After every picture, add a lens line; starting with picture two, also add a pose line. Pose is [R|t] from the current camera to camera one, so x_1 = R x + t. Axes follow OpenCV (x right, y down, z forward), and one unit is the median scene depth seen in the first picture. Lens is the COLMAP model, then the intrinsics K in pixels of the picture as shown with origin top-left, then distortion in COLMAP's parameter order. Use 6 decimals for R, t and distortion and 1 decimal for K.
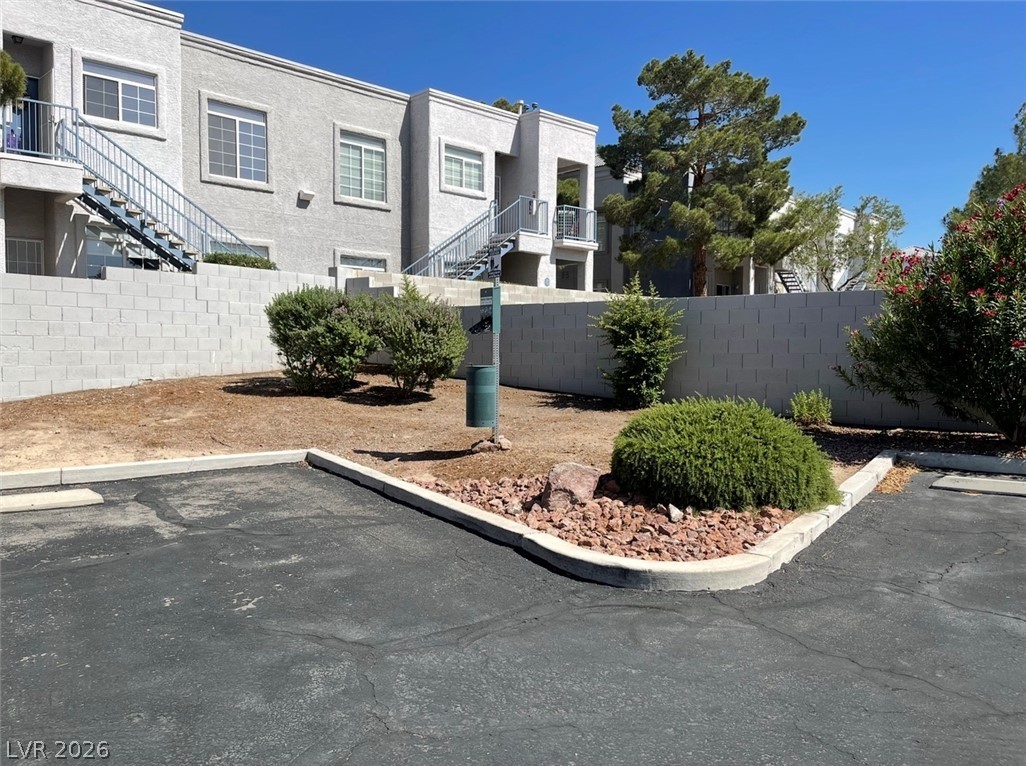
lens RADIAL K [[721.6, 0, 513.0], [0, 721.6, 383.0], [0, 0, 1]] dist [0.005647, 0.001138]
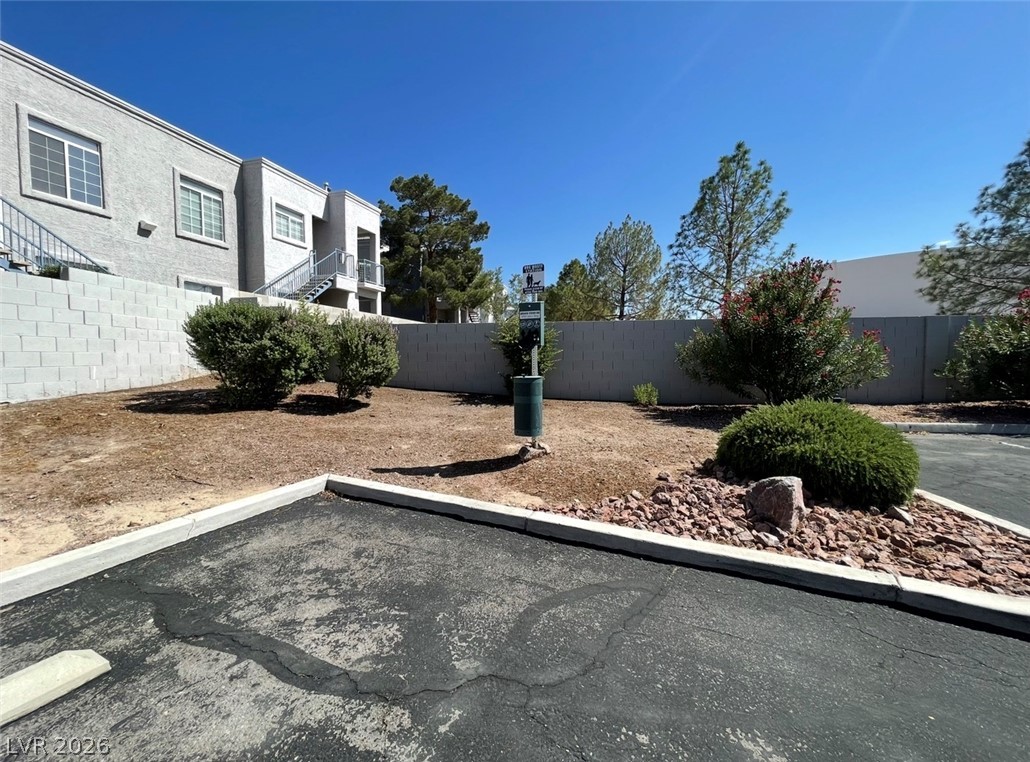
lens RADIAL K [[420.6, 0, 512.6], [0, 420.6, 373.8], [0, 0, 1]] dist [-0.001389, -0.000012]
pose [[0.873782, -0.031653, 0.485287, -0.100694], [0.034354, 0.999404, 0.003331, -0.008718], [-0.485103, 0.013761, 0.874349, 0.131999]]
